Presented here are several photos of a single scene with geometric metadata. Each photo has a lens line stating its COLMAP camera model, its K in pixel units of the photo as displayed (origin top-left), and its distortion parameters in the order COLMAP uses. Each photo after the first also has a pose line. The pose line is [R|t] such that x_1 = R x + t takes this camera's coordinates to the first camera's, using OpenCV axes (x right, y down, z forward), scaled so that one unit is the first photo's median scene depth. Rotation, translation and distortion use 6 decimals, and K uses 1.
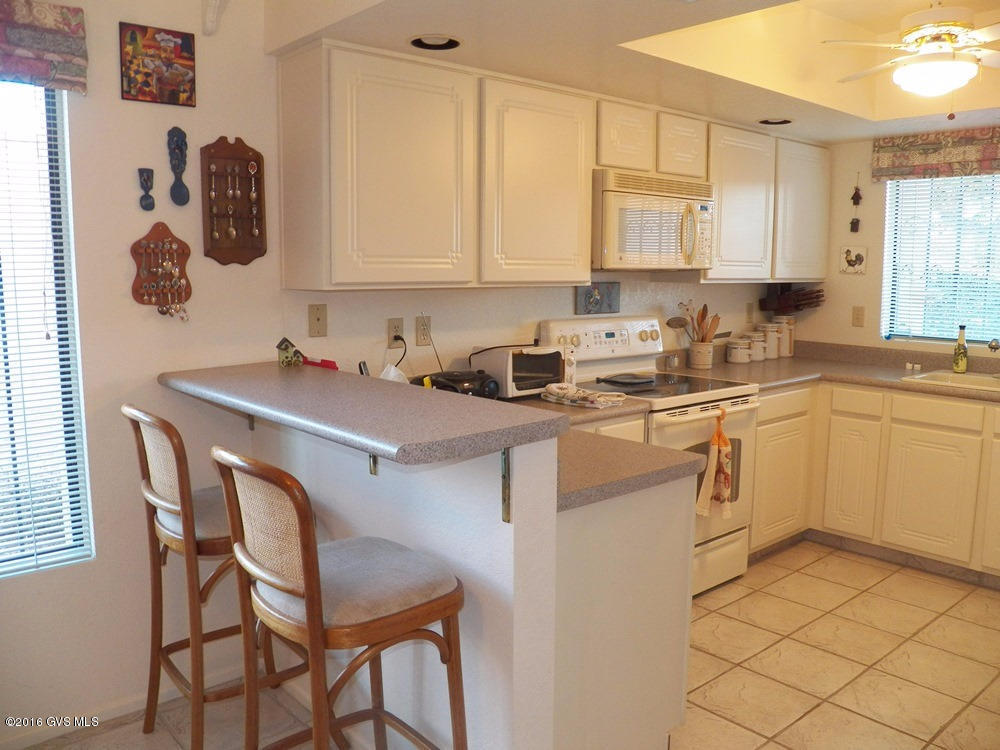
lens RADIAL K [[835.8, 0, 502.9], [0, 835.8, 371.2], [0, 0, 1]] dist [-0.115634, 0.088762]
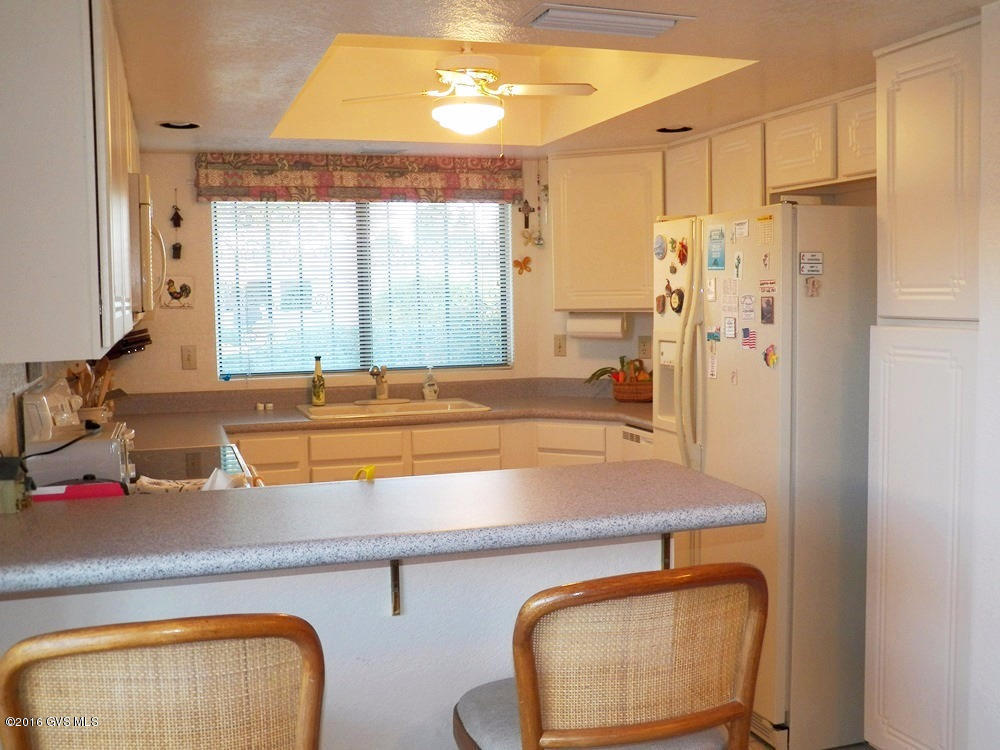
lens RADIAL K [[912.8, 0, 499.7], [0, 912.8, 371.0], [0, 0, 1]] dist [-0.087811, 0.000000]
pose [[0.415327, -0.089115, 0.905297, -1.028665], [0.134147, 0.990310, 0.035940, -0.156912], [-0.899727, 0.106516, 0.423257, 1.131221]]
